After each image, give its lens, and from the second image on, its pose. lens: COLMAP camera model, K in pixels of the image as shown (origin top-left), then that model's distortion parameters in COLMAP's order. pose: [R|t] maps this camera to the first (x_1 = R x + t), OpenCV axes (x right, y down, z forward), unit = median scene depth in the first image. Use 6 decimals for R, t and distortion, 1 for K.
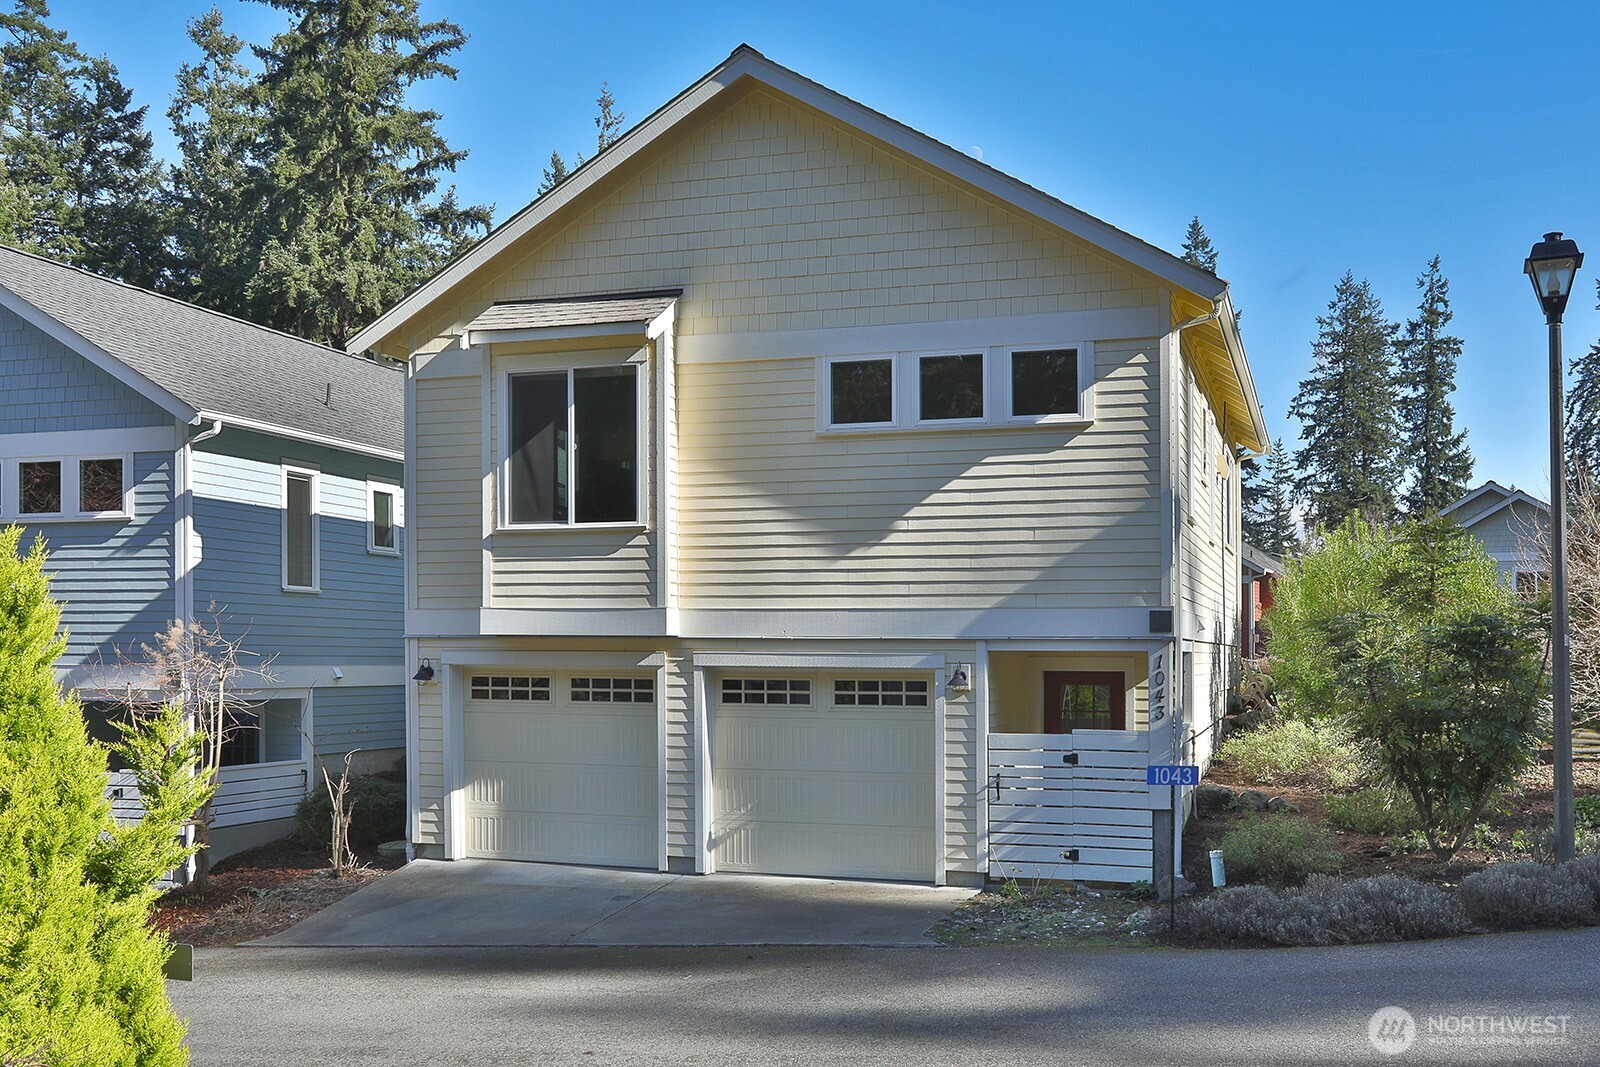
lens RADIAL K [[1575.3, 0, 800.0], [0, 1575.3, 533.5], [0, 0, 1]] dist [-0.006630, 0.014149]
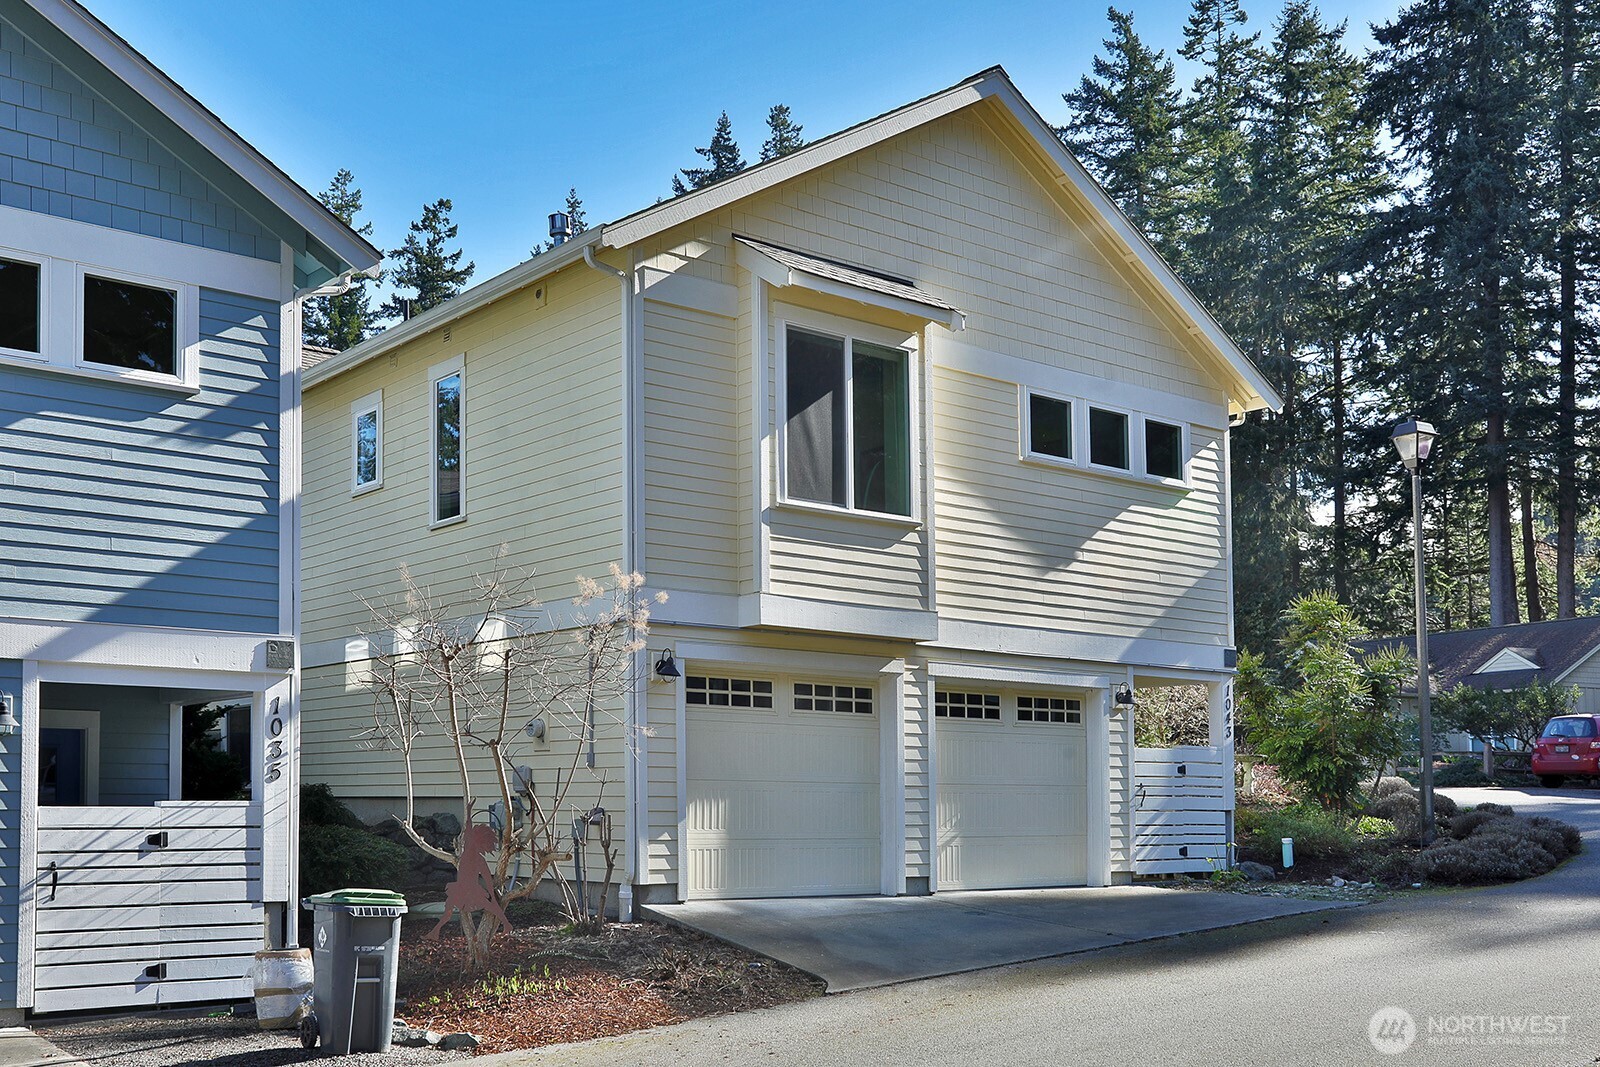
lens RADIAL K [[1701.4, 0, 798.0], [0, 1701.4, 579.7], [0, 0, 1]] dist [0.015230, 0.002634]
pose [[0.533567, 0.110986, 0.838444, -0.967357], [-0.066478, 0.993789, -0.089244, 0.122112], [-0.843141, -0.008120, 0.537631, 0.505670]]
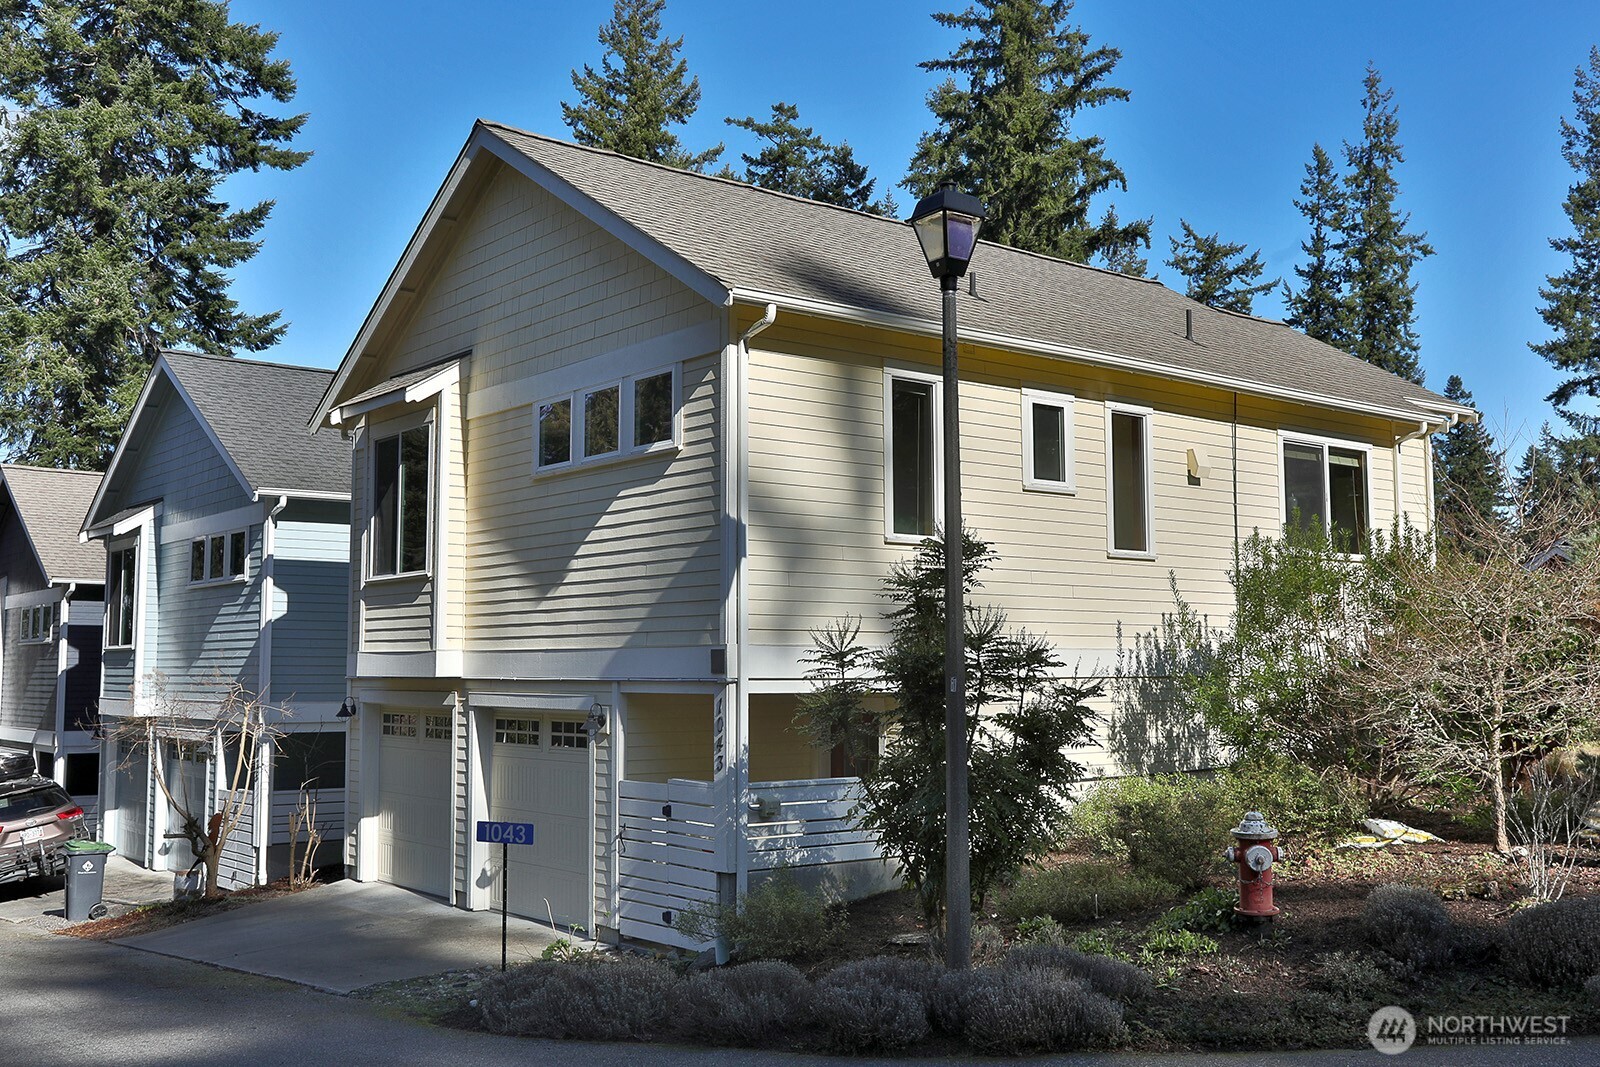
lens RADIAL K [[1590.1, 0, 780.6], [0, 1590.1, 414.4], [0, 0, 1]] dist [-0.000434, 0.003282]
pose [[0.832497, -0.095658, -0.545708, 0.691669], [0.049468, 0.993882, -0.098754, 0.005963], [0.551816, 0.055217, 0.832136, 0.220028]]
